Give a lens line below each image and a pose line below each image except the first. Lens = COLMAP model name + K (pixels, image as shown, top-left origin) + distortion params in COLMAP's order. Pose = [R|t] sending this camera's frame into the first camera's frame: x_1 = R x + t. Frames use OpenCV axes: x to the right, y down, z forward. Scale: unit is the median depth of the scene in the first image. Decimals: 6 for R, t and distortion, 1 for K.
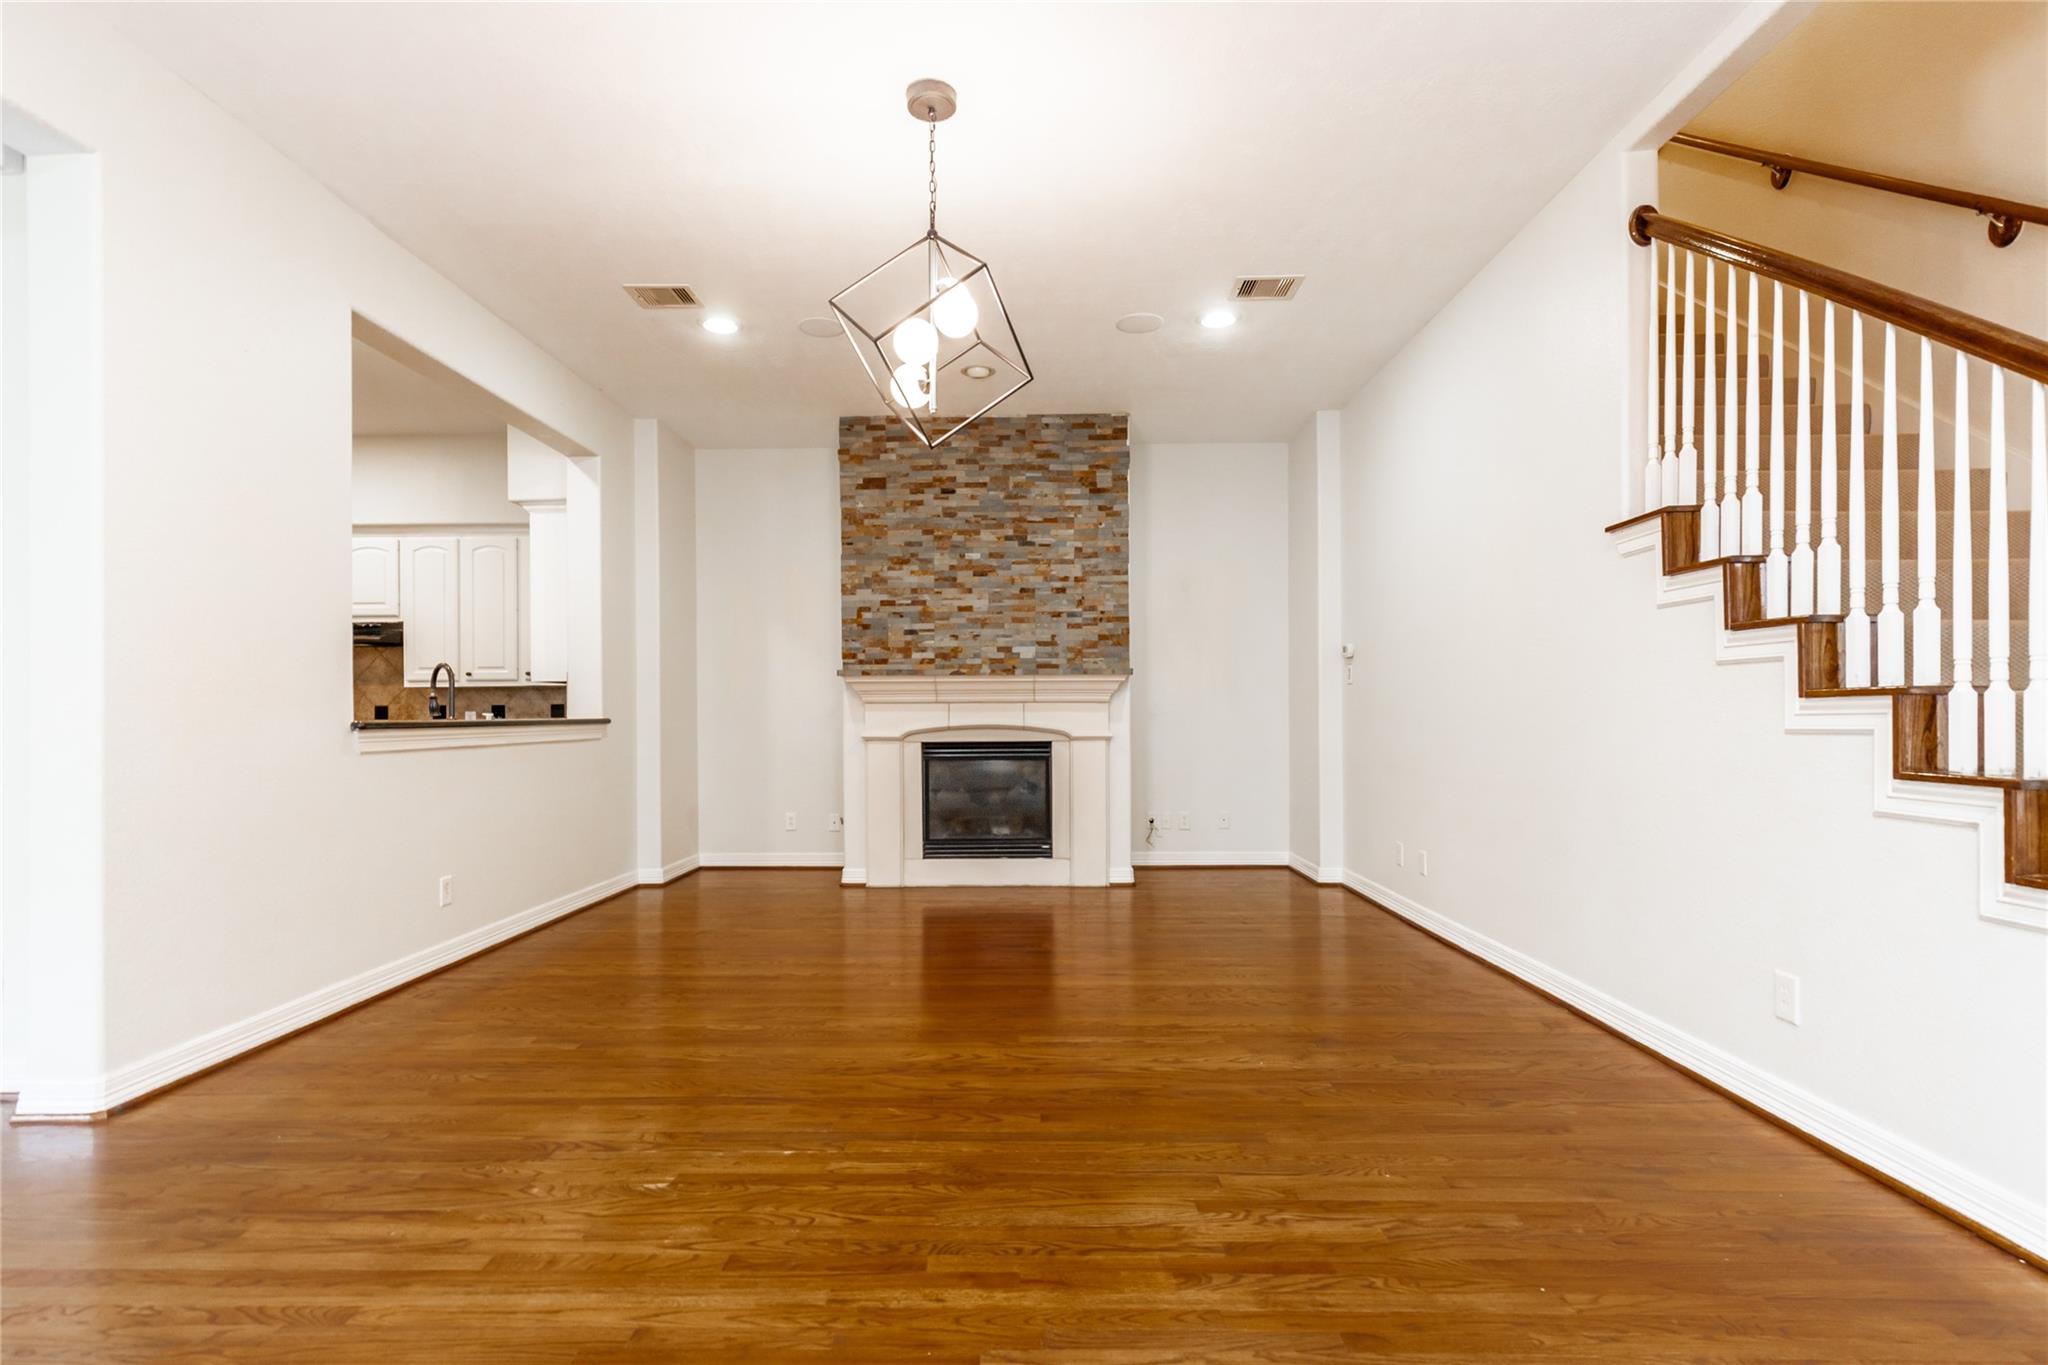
lens RADIAL K [[951.8, 0, 1026.0], [0, 951.8, 719.9], [0, 0, 1]] dist [0.006944, 0.001004]
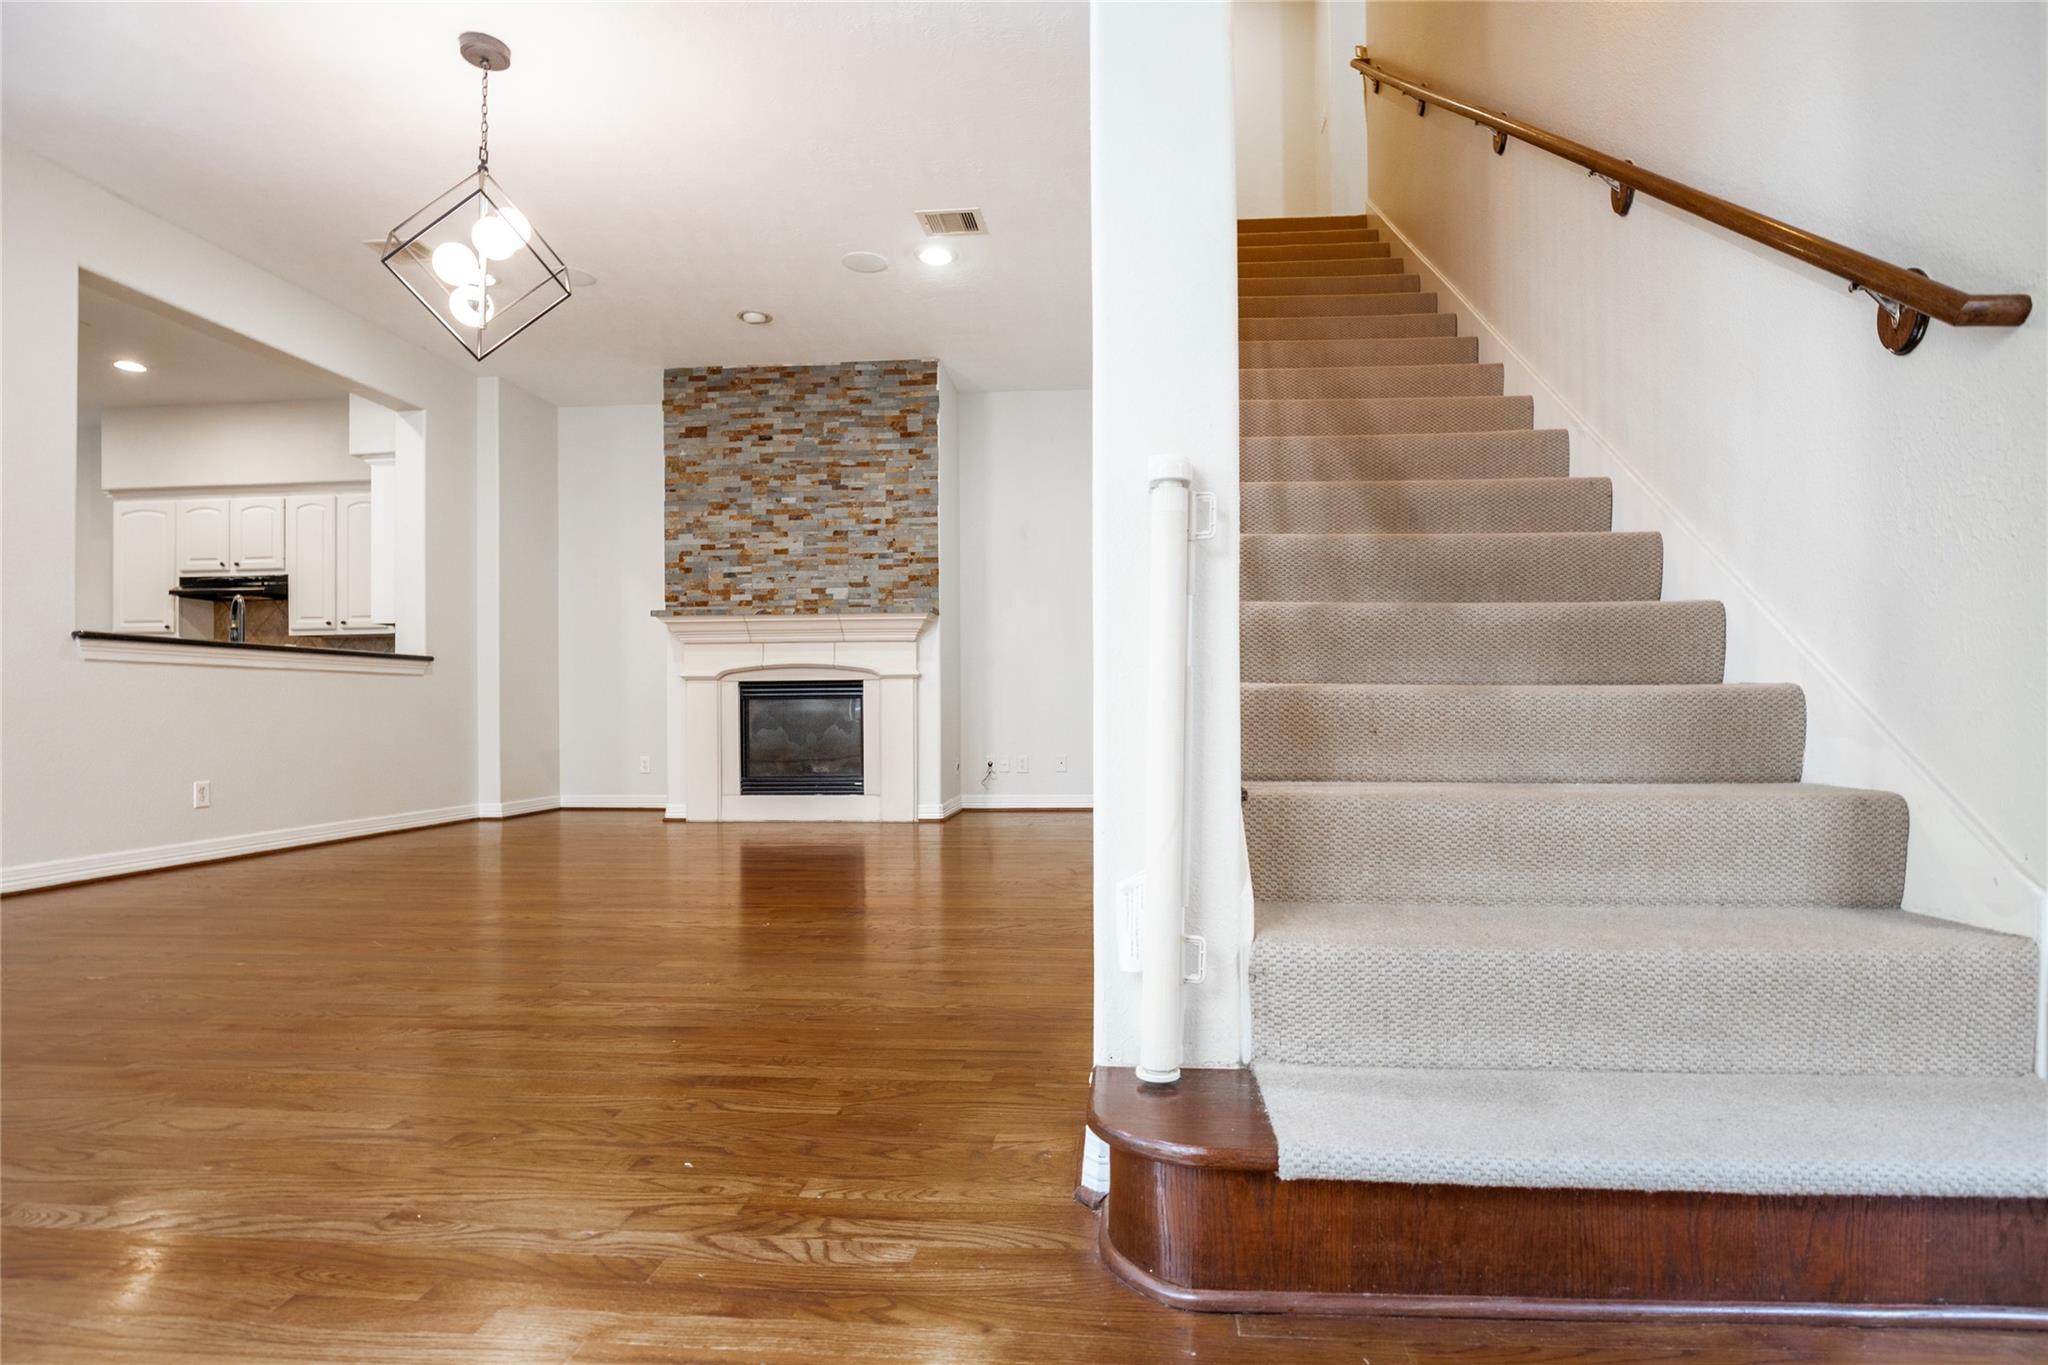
lens RADIAL K [[995.7, 0, 1074.6], [0, 995.7, 701.3], [0, 0, 1]] dist [-0.014669, 0.000685]
pose [[0.997826, -0.001274, -0.065894, 0.322566], [0.000193, 0.999865, -0.016408, 0.062346], [0.065906, 0.016360, 0.997692, -0.045523]]
